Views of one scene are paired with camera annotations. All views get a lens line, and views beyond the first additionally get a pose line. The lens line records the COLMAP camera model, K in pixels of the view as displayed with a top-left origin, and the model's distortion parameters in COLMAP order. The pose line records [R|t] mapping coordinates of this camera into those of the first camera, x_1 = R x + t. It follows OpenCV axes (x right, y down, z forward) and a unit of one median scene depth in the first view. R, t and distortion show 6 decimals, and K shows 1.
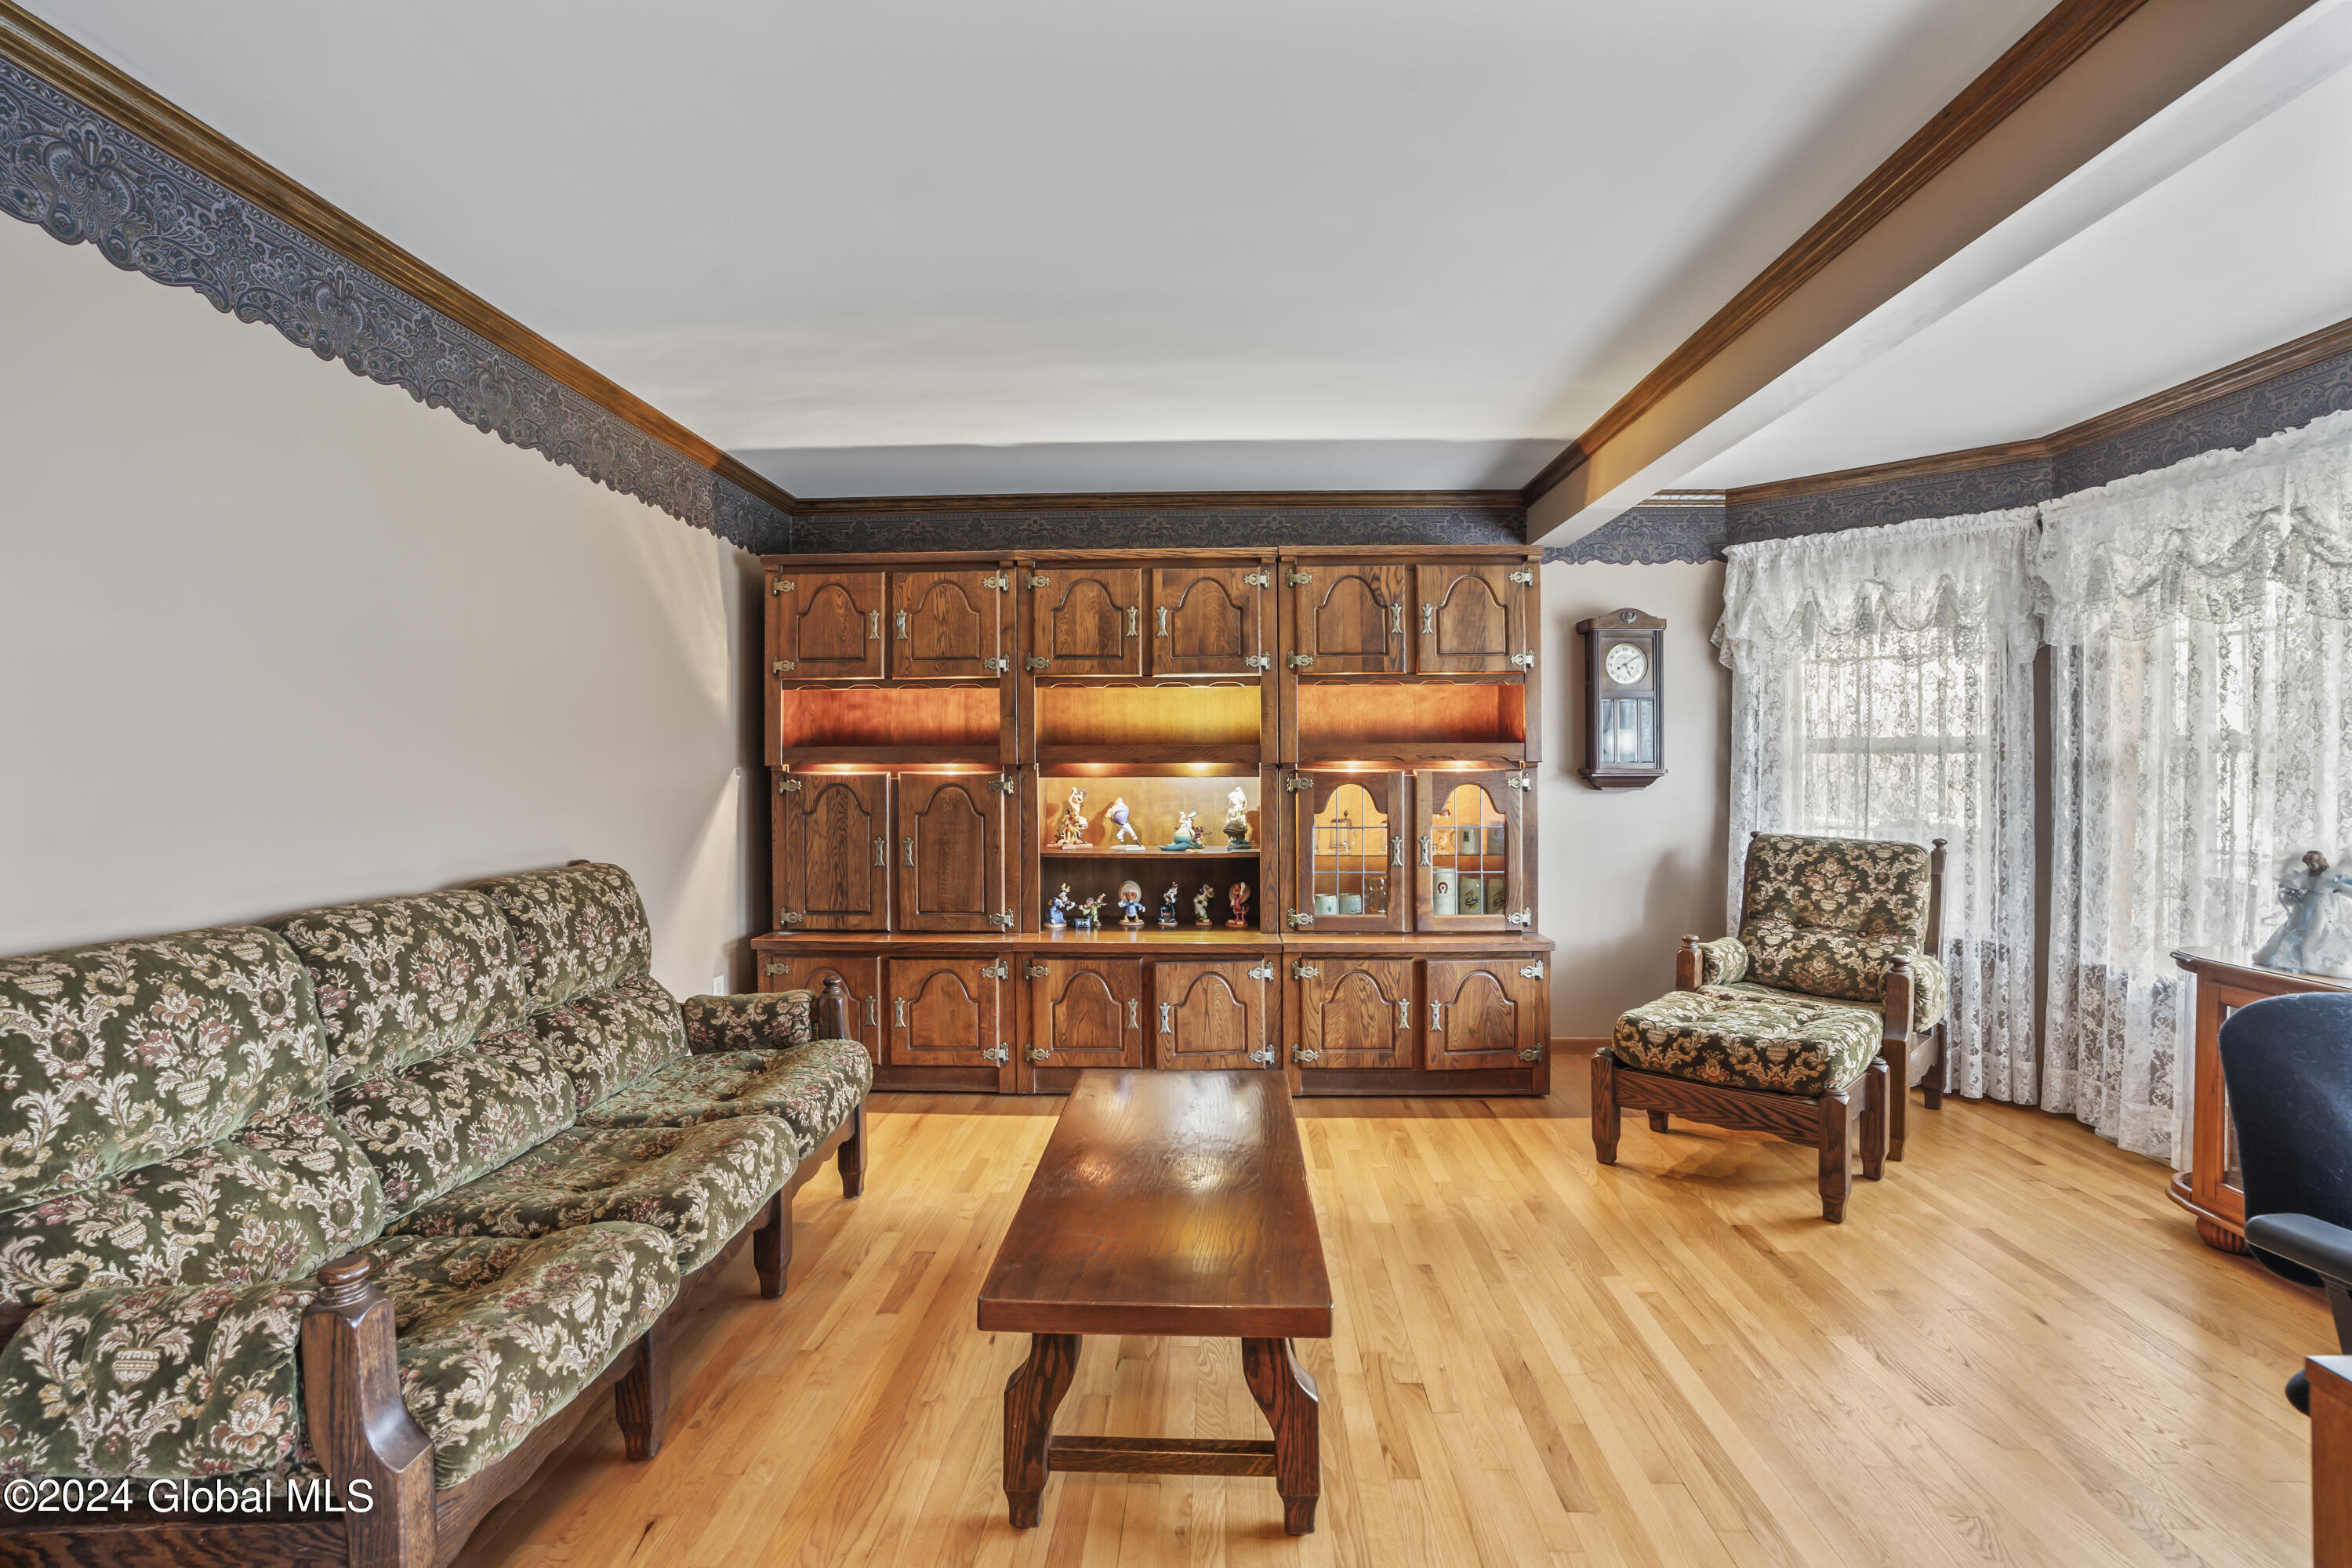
lens RADIAL K [[1102.0, 0, 1181.9], [0, 1102.0, 782.9], [0, 0, 1]] dist [-0.016923, 0.016486]
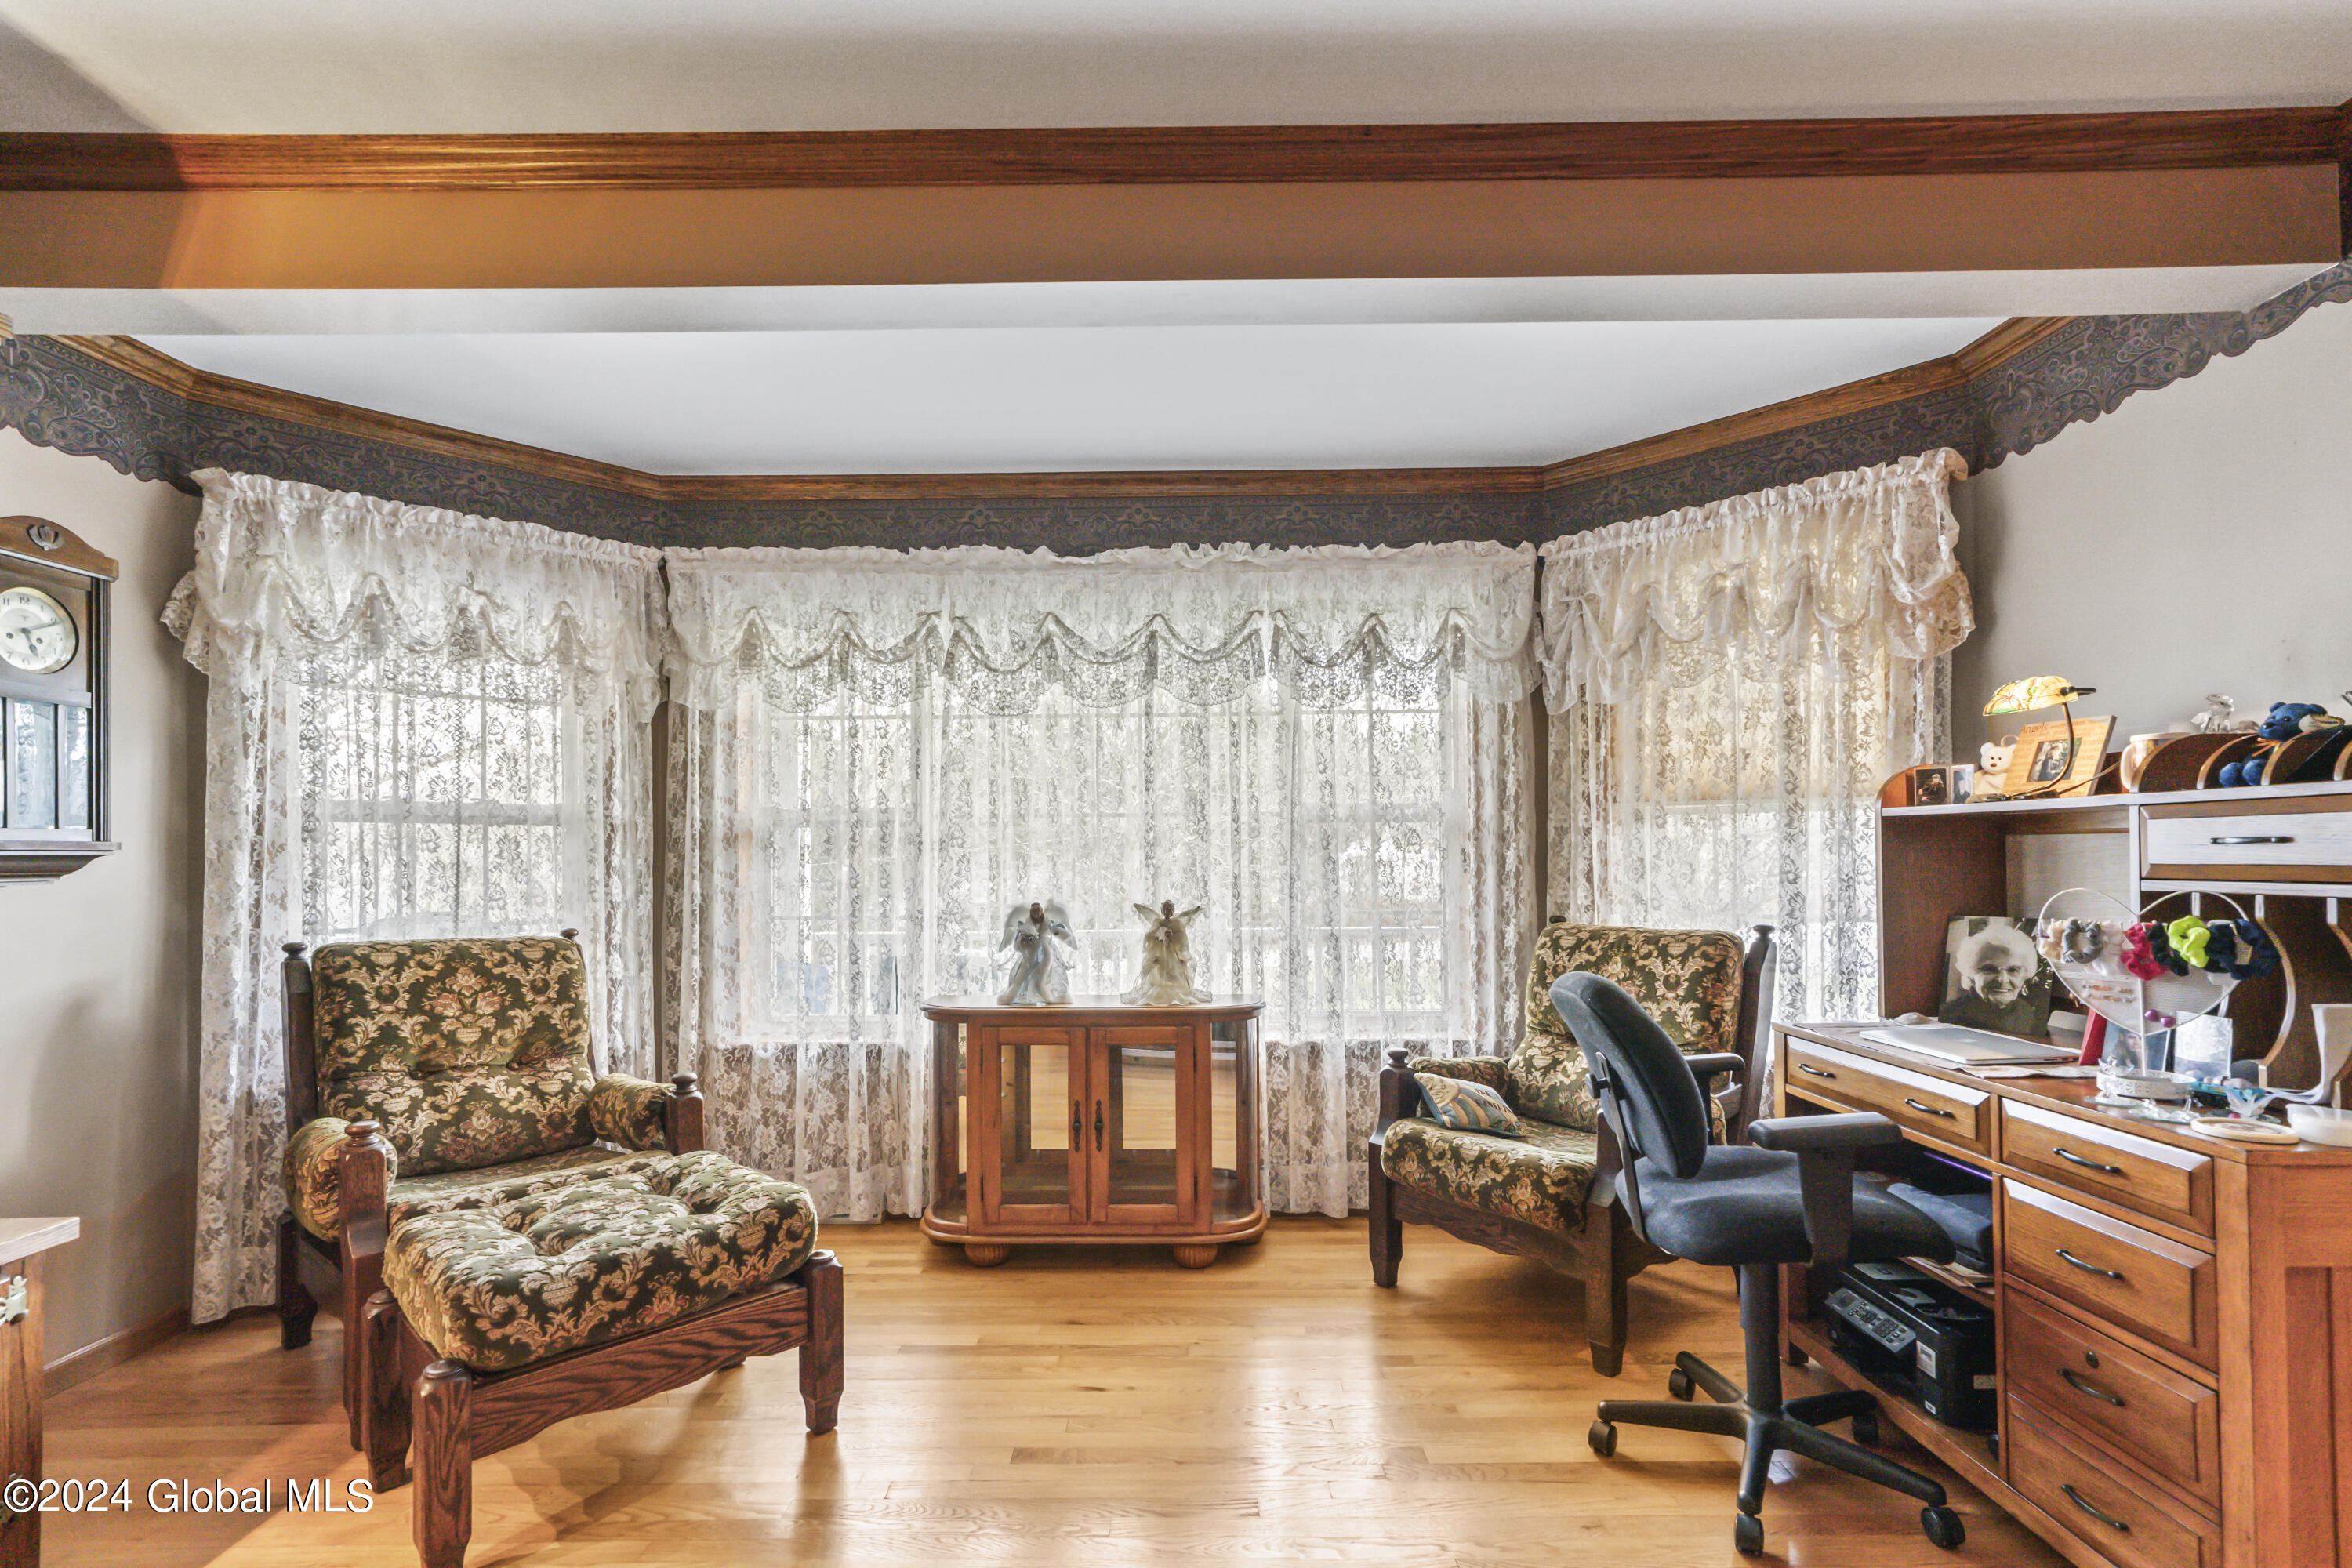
lens RADIAL K [[1095.0, 0, 1179.2], [0, 1095.0, 847.0], [0, 0, 1]] dist [-0.022878, 0.021240]
pose [[-0.013269, 0.003080, 0.999907, -0.113092], [0.023248, 0.999726, -0.002771, 0.003814], [-0.999642, 0.023209, -0.013337, 0.559814]]
